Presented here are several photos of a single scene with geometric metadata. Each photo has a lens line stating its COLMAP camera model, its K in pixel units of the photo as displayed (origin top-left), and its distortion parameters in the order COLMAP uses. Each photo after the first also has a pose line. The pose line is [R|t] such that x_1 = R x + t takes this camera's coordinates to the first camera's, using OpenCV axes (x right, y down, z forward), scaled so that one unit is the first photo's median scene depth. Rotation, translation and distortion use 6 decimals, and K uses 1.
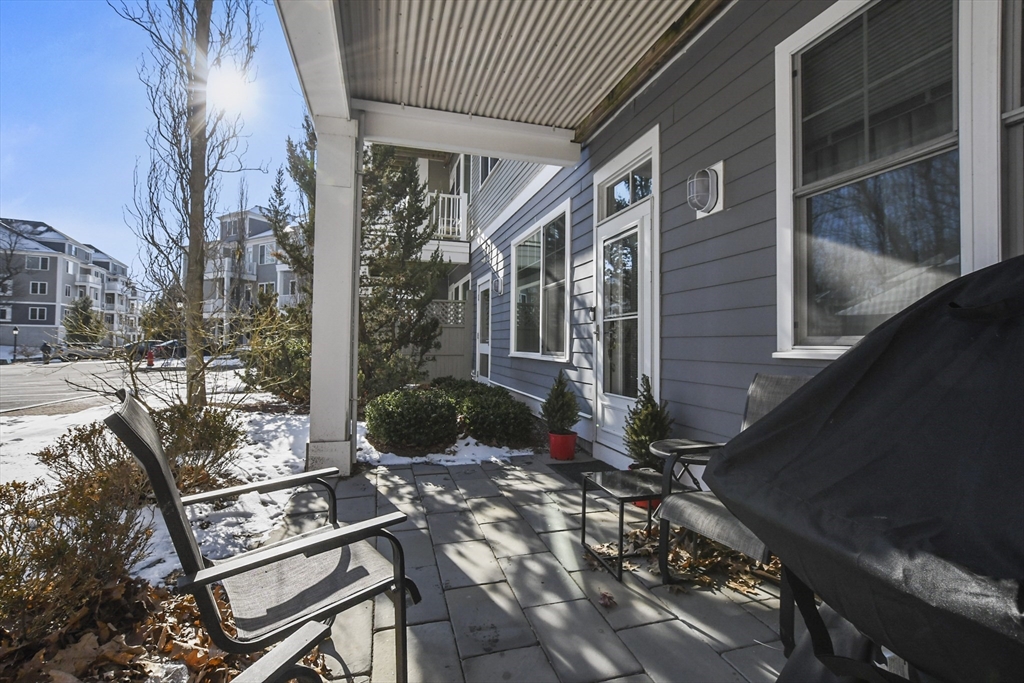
lens RADIAL K [[458.5, 0, 512.0], [0, 458.5, 341.5], [0, 0, 1]] dist [-0.001606, -0.000119]
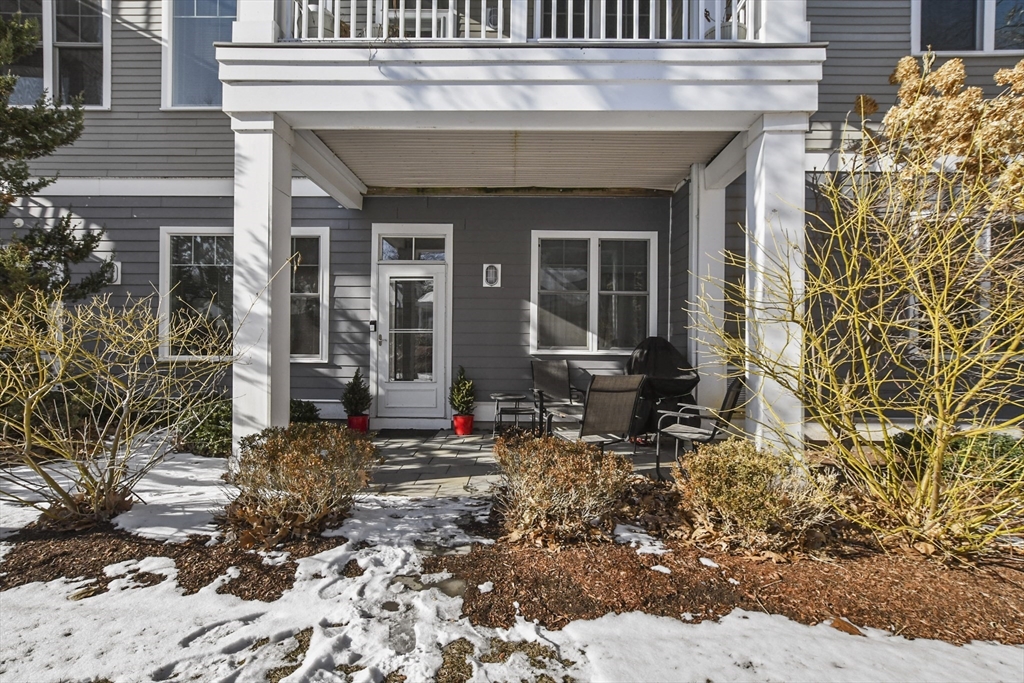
lens RADIAL K [[458.5, 0, 512.0], [0, 458.5, 341.5], [0, 0, 1]] dist [-0.001606, -0.000119]
pose [[0.291251, -0.014574, 0.956536, -1.601205], [-0.009647, 0.999788, 0.018171, -0.061256], [-0.956598, -0.014520, 0.291049, 0.294345]]
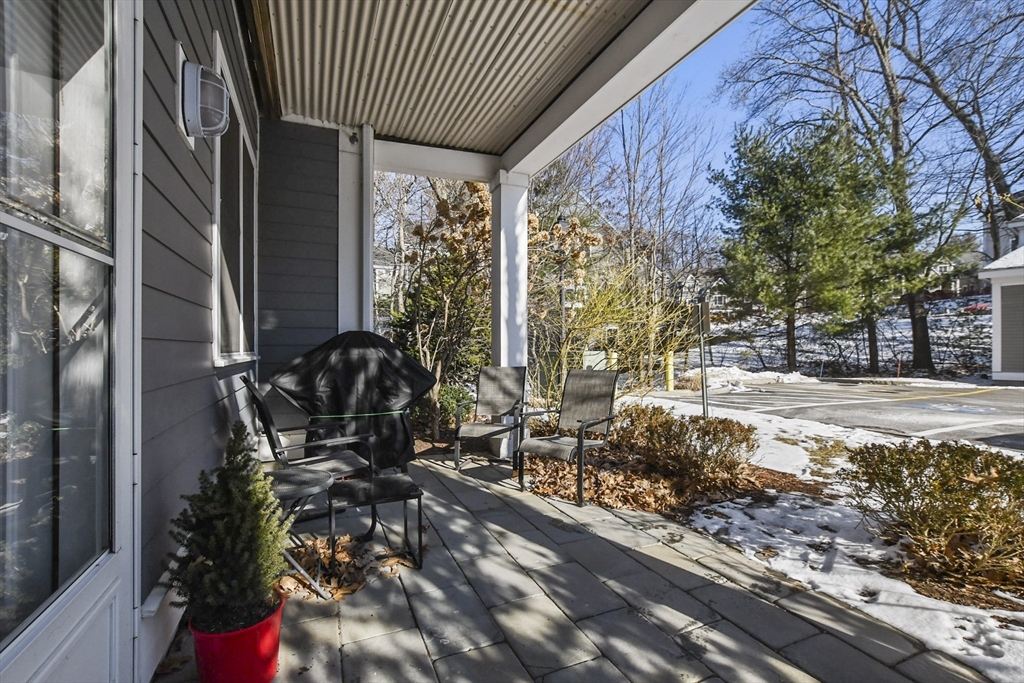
lens RADIAL K [[458.5, 0, 512.0], [0, 458.5, 341.5], [0, 0, 1]] dist [-0.001606, -0.000119]
pose [[-0.991419, -0.009119, -0.130407, 0.079359], [-0.006425, 0.999757, -0.021063, -0.001894], [0.130567, -0.020045, -0.991237, 1.700021]]
